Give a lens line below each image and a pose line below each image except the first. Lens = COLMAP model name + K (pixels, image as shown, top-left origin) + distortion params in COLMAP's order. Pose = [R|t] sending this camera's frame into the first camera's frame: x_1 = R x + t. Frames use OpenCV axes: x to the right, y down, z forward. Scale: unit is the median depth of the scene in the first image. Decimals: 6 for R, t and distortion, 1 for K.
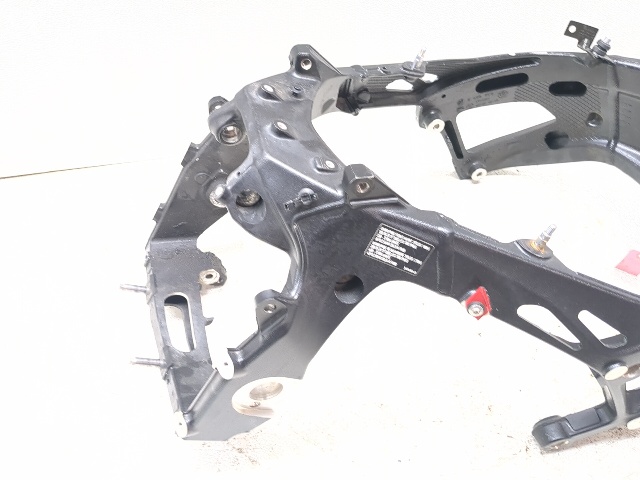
lens RADIAL K [[574.1, 0, 316.8], [0, 574.1, 259.2], [0, 0, 1]] dist [0.102030, -0.193783]
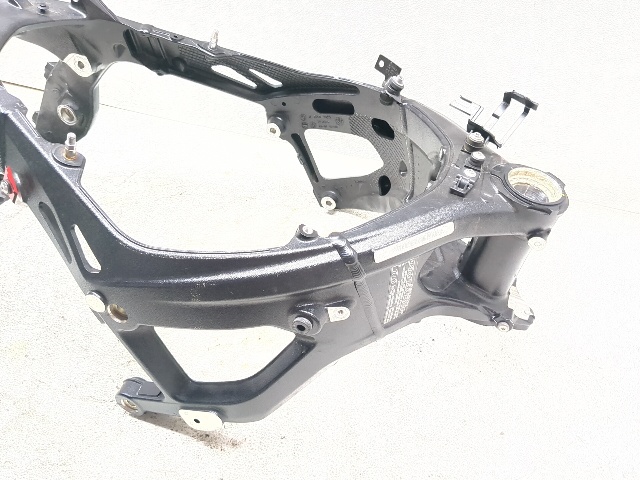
lens RADIAL K [[574.1, 0, 316.8], [0, 574.1, 259.2], [0, 0, 1]] dist [0.102030, -0.193783]
pose [[0.845425, 0.373940, -0.381348, 0.931932], [-0.427214, 0.901977, -0.062651, 0.017824], [0.320539, 0.215883, 0.922306, 0.130068]]
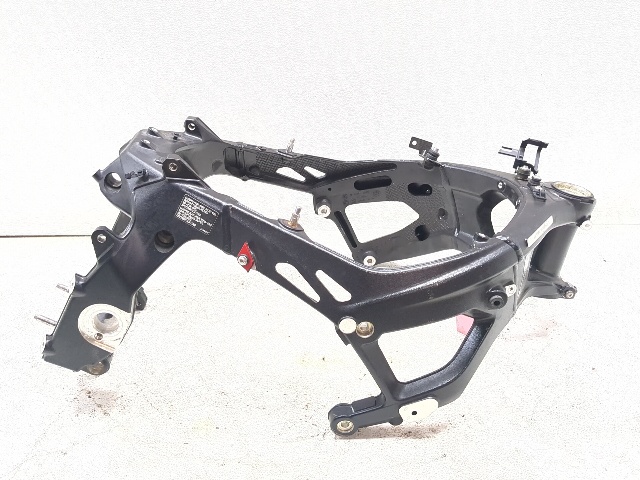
lens RADIAL K [[574.1, 0, 316.8], [0, 574.1, 259.2], [0, 0, 1]] dist [0.102030, -0.193783]
pose [[0.983897, 0.091201, -0.153720, 0.490506], [-0.140129, 0.927472, -0.346641, 0.402198], [0.110957, 0.362600, 0.925316, -0.212785]]
